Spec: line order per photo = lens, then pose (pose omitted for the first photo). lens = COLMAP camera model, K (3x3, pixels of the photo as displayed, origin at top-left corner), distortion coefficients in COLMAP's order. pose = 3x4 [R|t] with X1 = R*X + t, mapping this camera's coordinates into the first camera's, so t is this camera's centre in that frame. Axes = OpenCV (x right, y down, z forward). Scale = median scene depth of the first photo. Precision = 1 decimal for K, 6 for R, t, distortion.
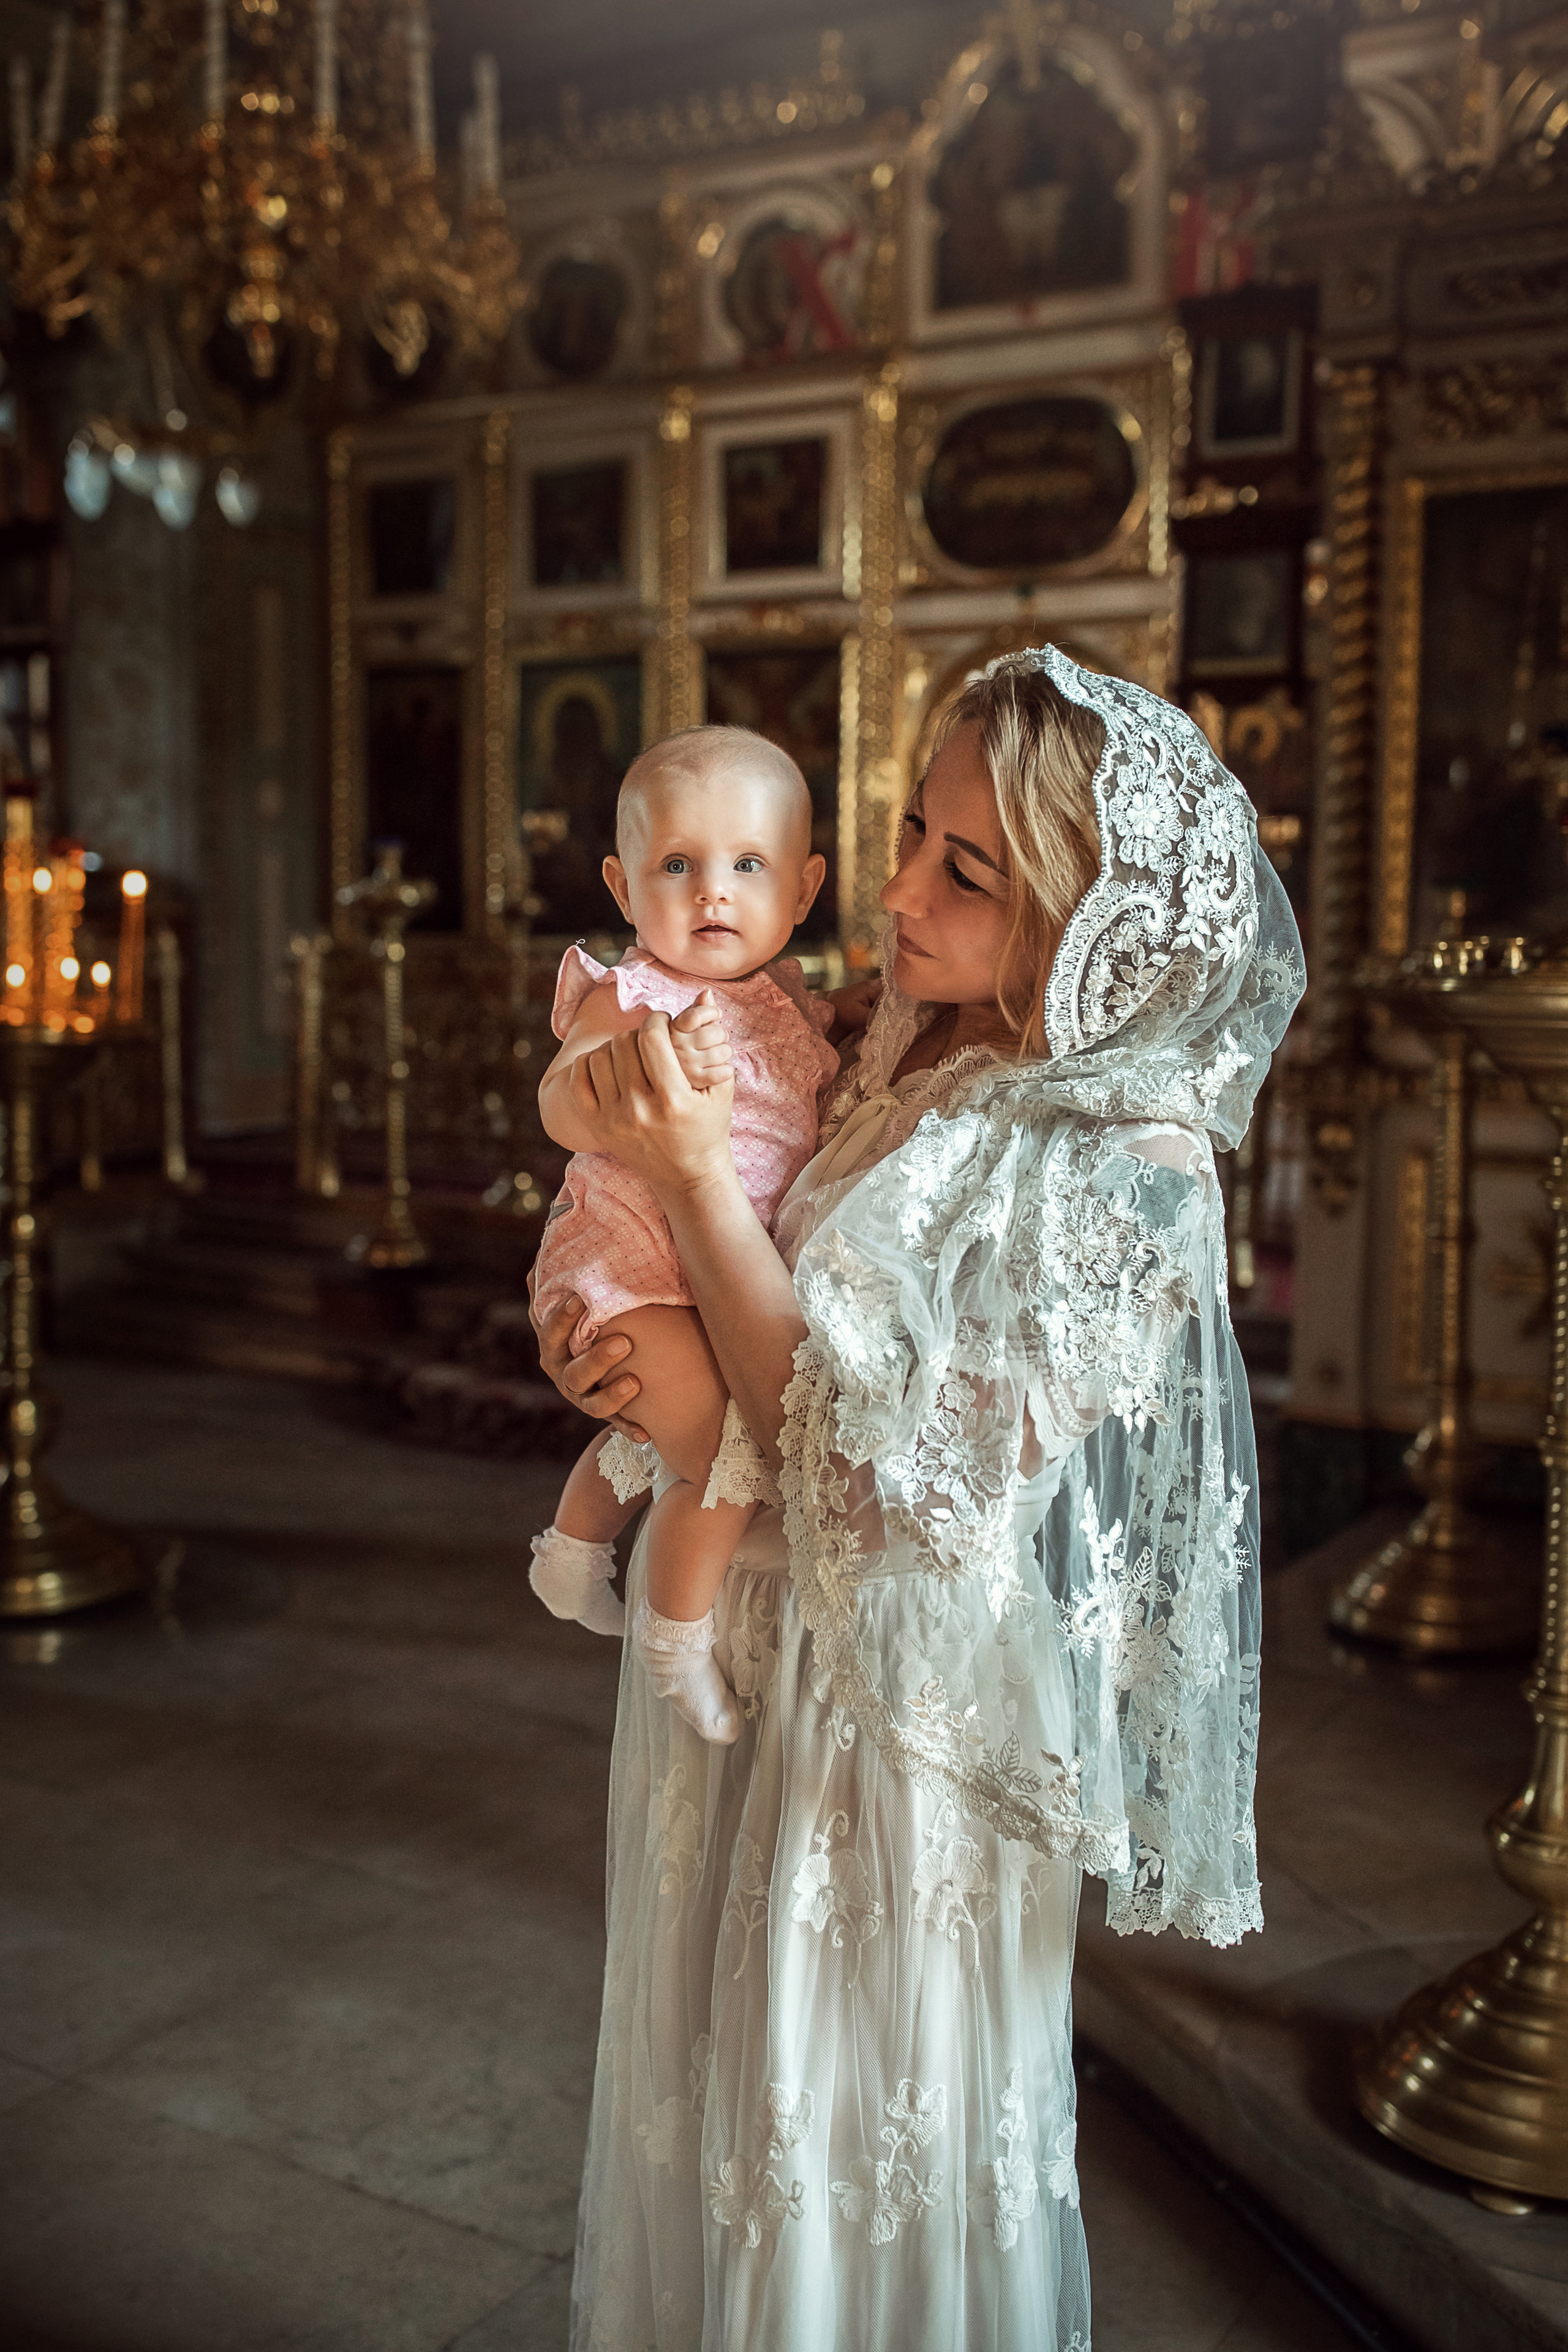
lens RADIAL K [[2307.6, 0, 781.8], [0, 2307.6, 1136.6], [0, 0, 1]] dist [-0.010346, -0.028544]
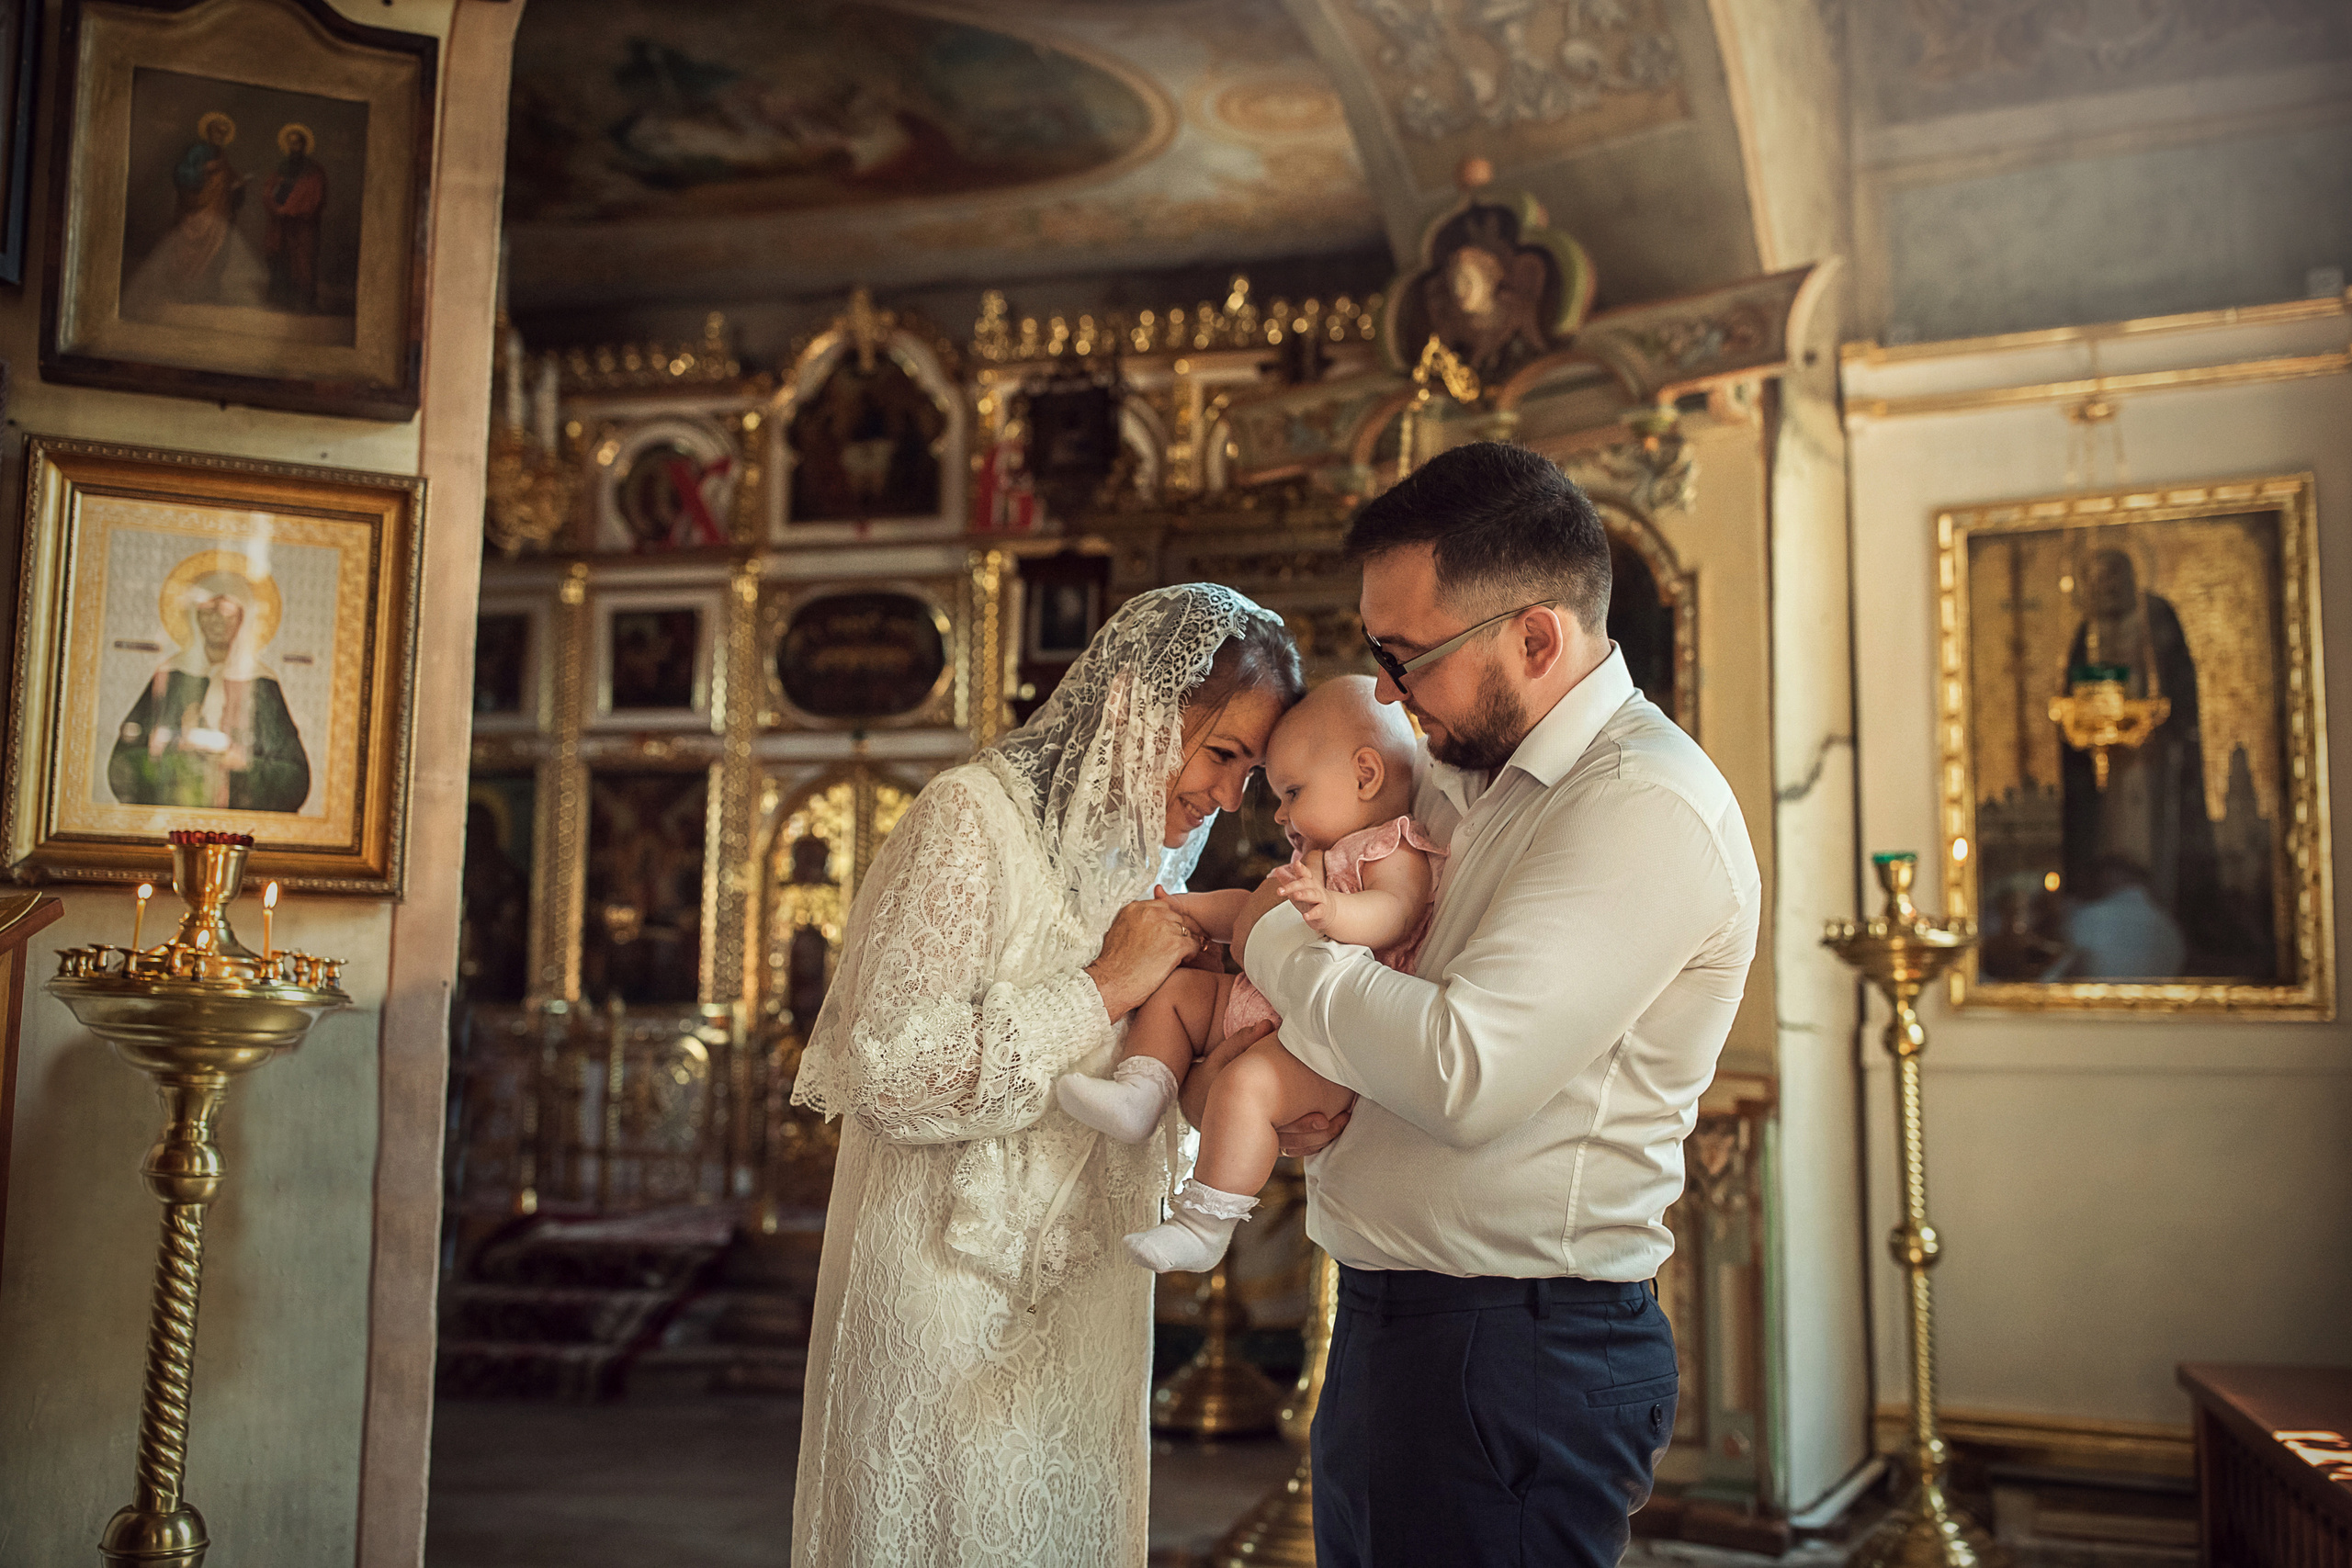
lens RADIAL K [[2307.4, 0, 1176.0], [0, 2307.4, 784.0], [0, 0, 1]] dist [-0.010346, -0.028544]
pose [[0.953884, 0.037408, 0.297836, -0.107440], [0.023659, 0.979748, -0.198829, 0.051867], [-0.299242, 0.196707, 0.933681, -0.255745]]
